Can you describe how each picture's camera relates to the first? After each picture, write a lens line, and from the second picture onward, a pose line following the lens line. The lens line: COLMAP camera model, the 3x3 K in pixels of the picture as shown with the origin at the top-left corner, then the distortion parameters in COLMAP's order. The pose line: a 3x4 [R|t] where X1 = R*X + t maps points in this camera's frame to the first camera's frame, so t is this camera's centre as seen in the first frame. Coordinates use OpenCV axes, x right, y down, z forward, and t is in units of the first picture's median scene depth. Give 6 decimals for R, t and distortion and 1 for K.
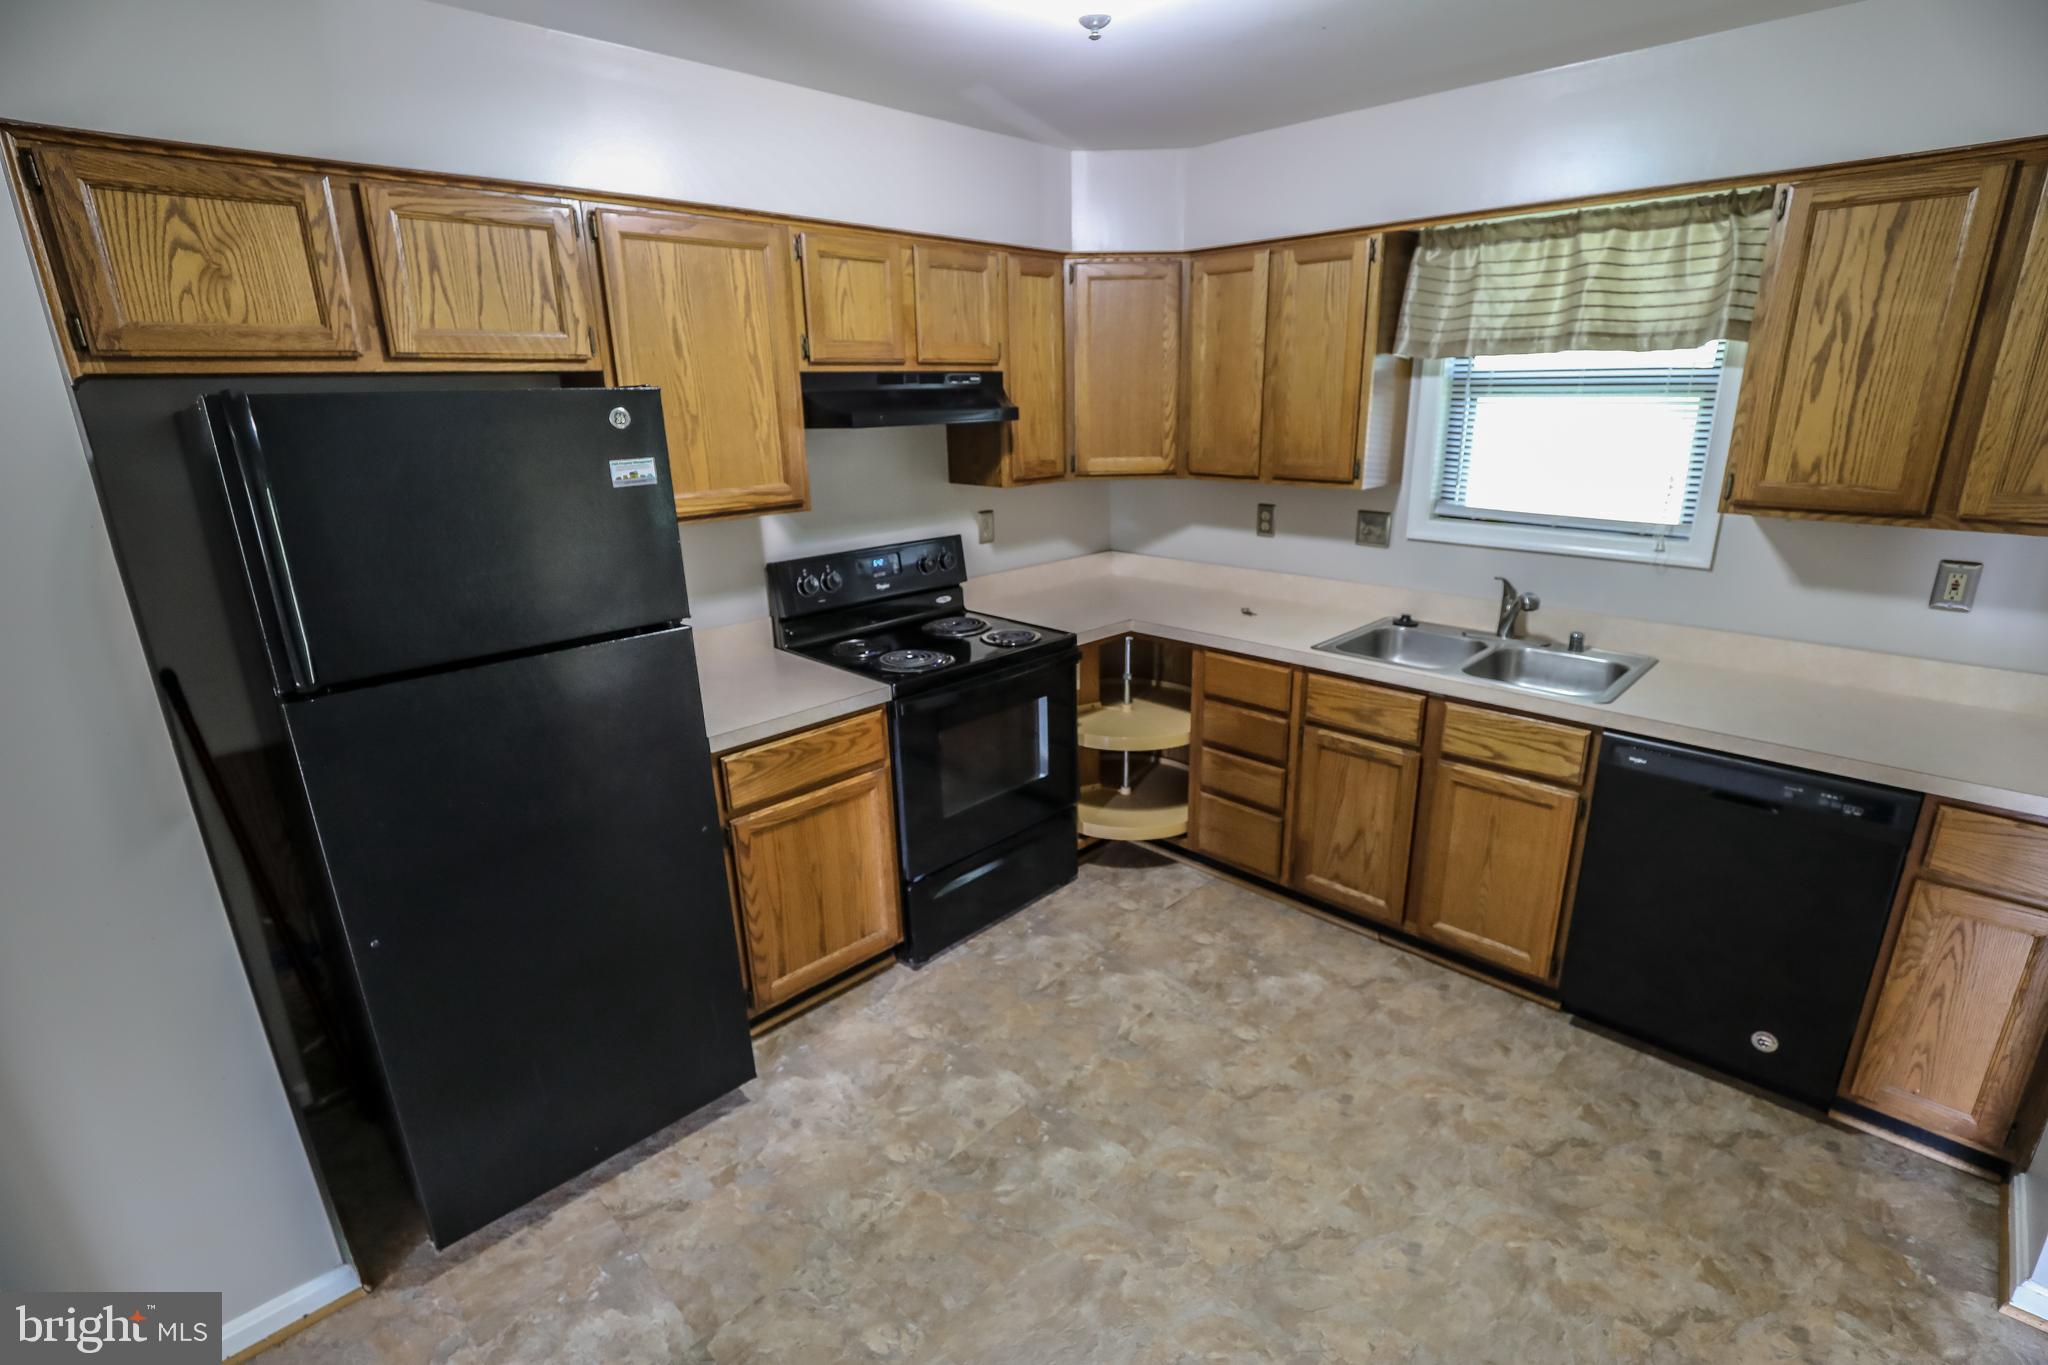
lens RADIAL K [[936.8, 0, 1041.1], [0, 936.8, 687.9], [0, 0, 1]] dist [-0.036485, 0.006902]
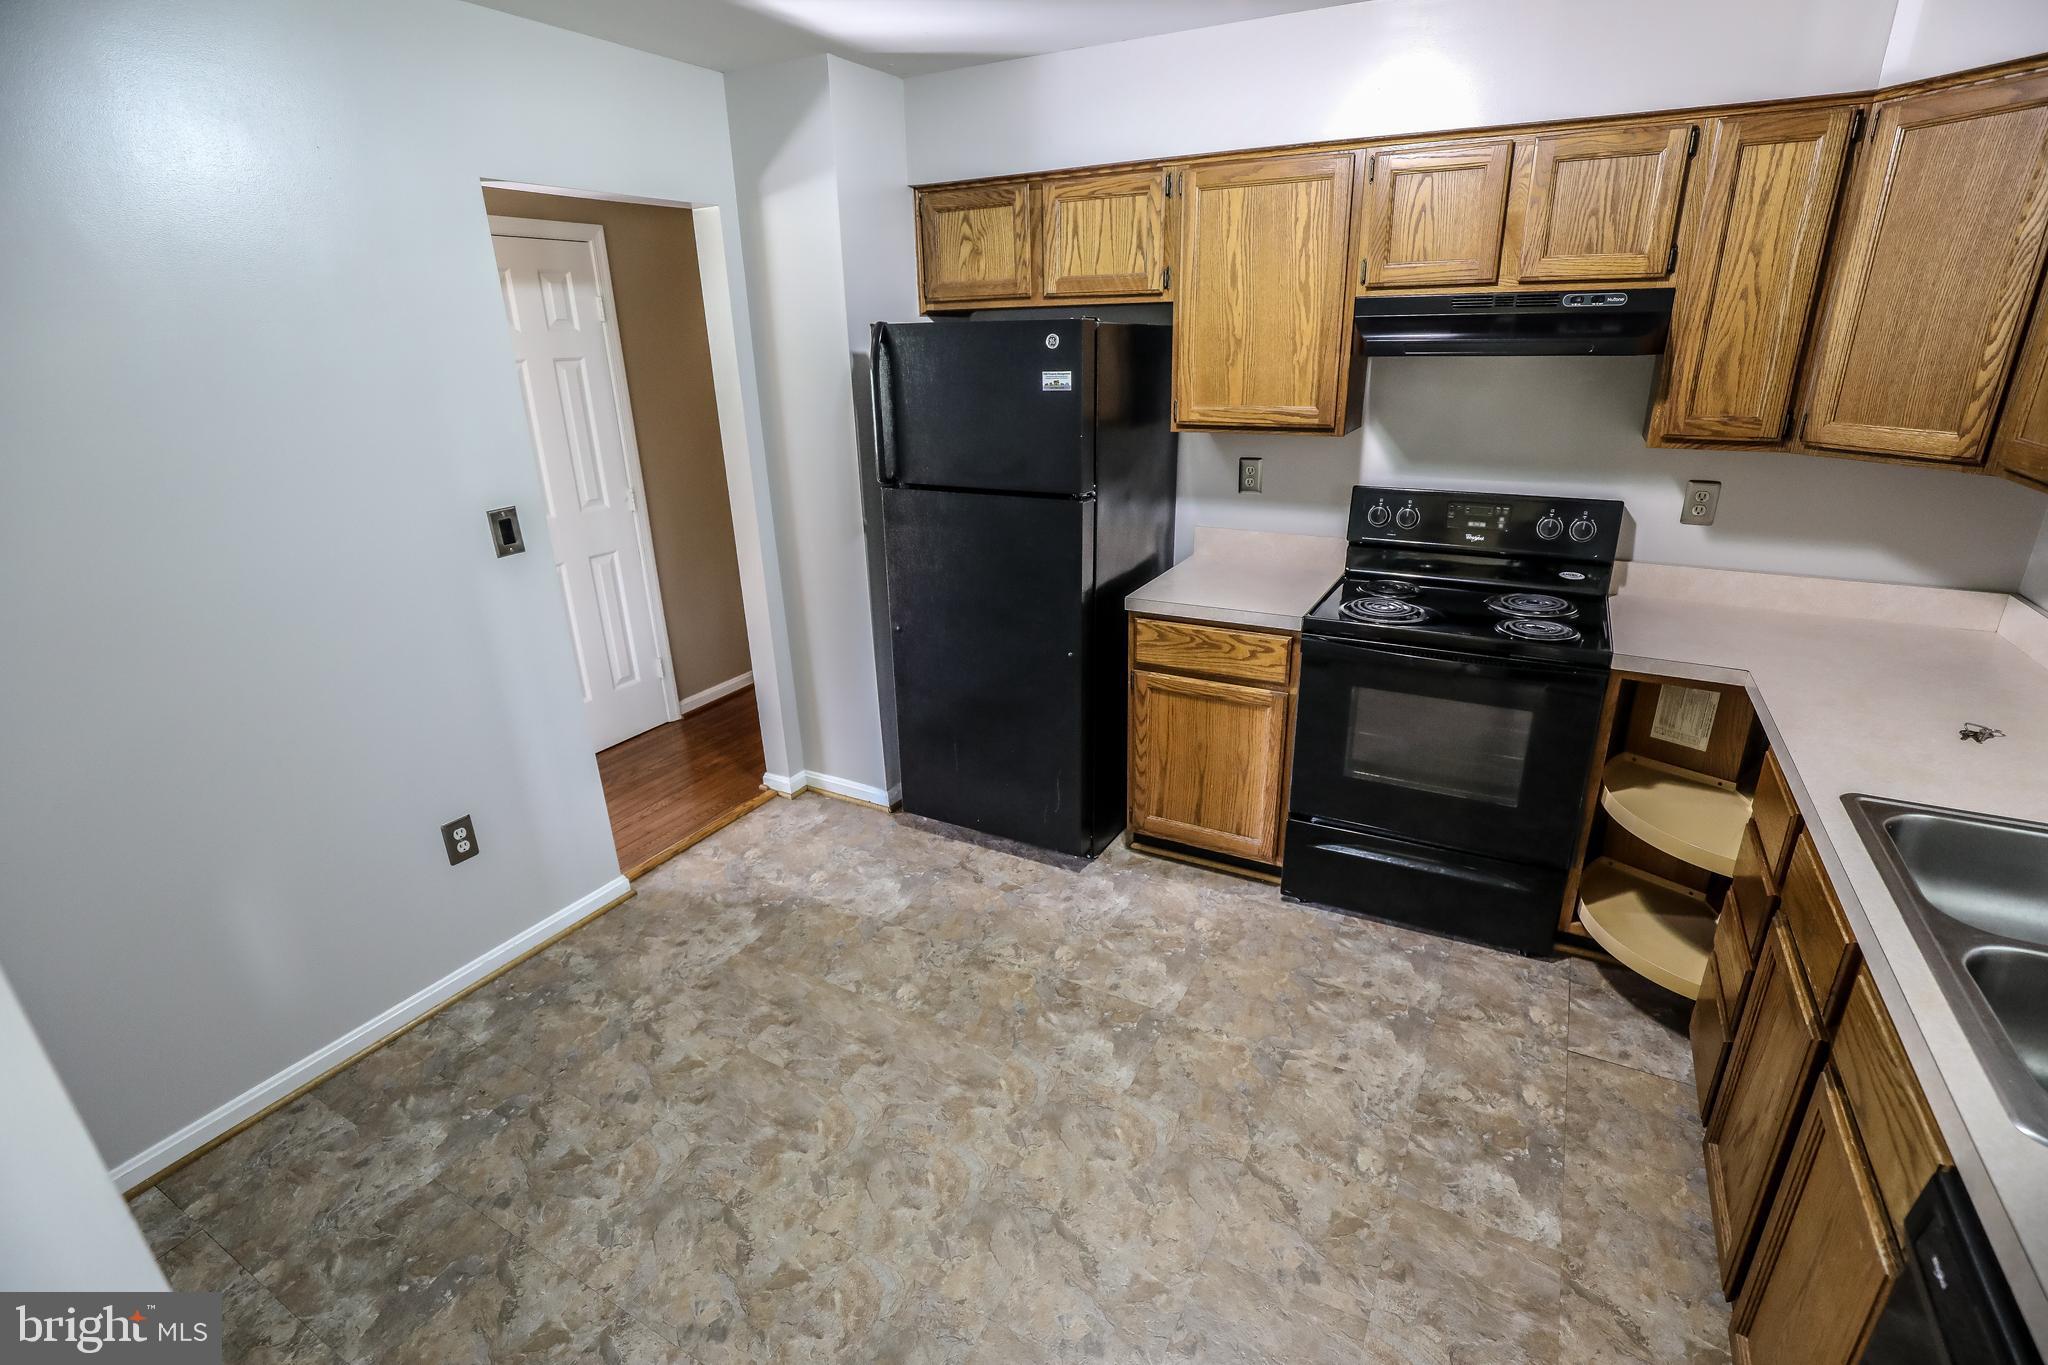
lens RADIAL K [[936.8, 0, 1041.1], [0, 936.8, 687.9], [0, 0, 1]] dist [-0.036485, 0.006902]
pose [[0.275255, 0.352318, -0.894487, 0.744504], [-0.271416, 0.921057, 0.279262, -0.147614], [0.922262, 0.165910, 0.349150, 0.433696]]
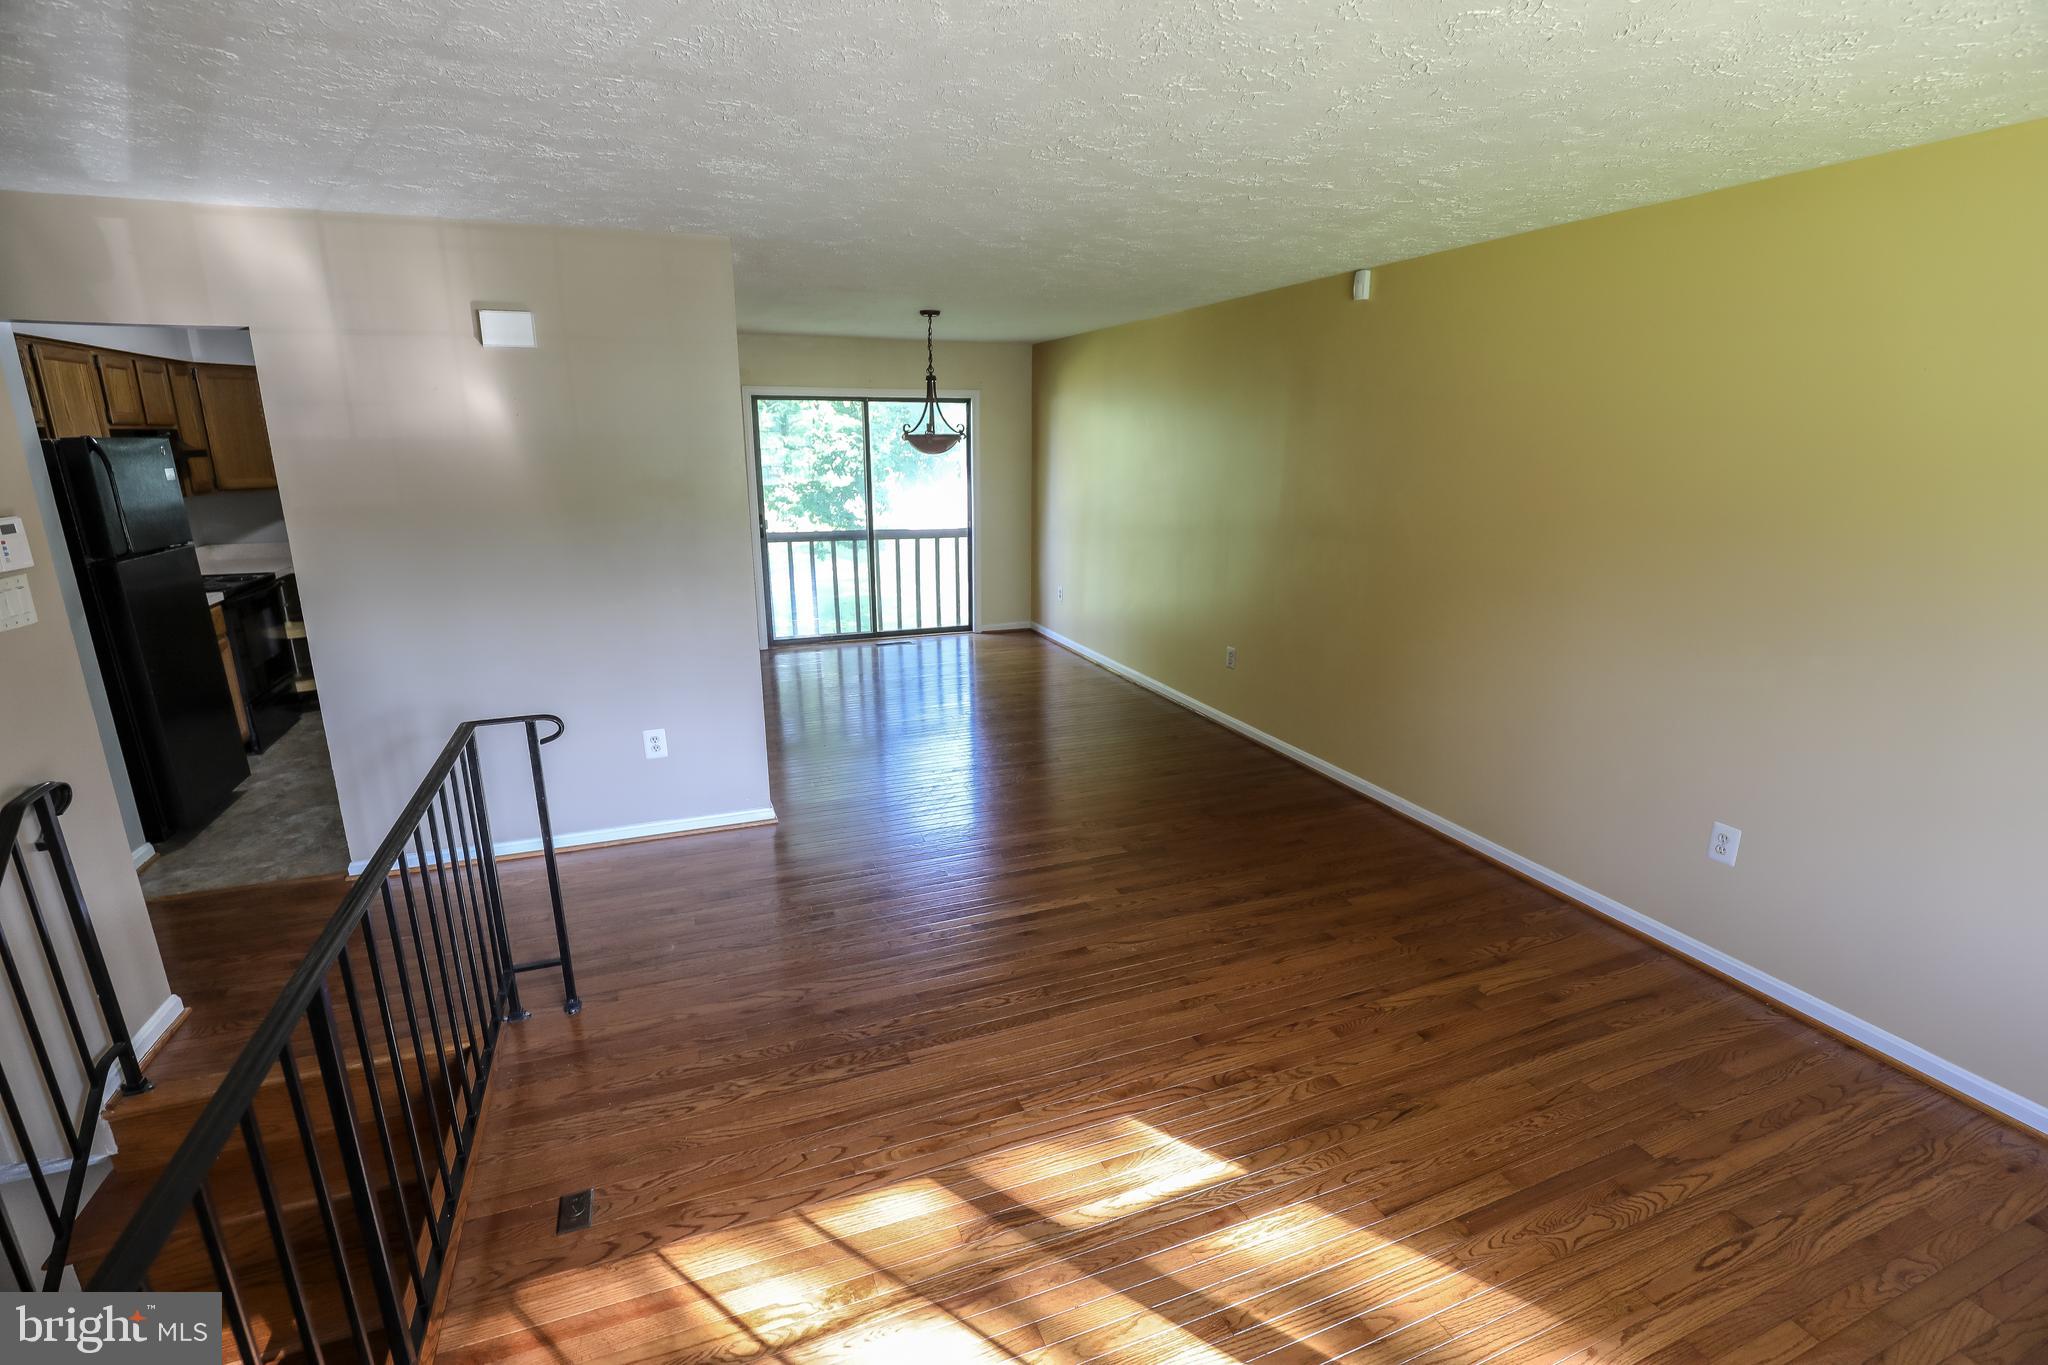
lens RADIAL K [[927.3, 0, 1046.6], [0, 927.3, 704.5], [0, 0, 1]] dist [-0.030666, -0.000569]
pose [[0.392942, -0.233820, 0.889339, -1.291189], [0.262917, 0.955327, 0.135003, 0.446298], [-0.881176, 0.180774, 0.436863, -1.360941]]
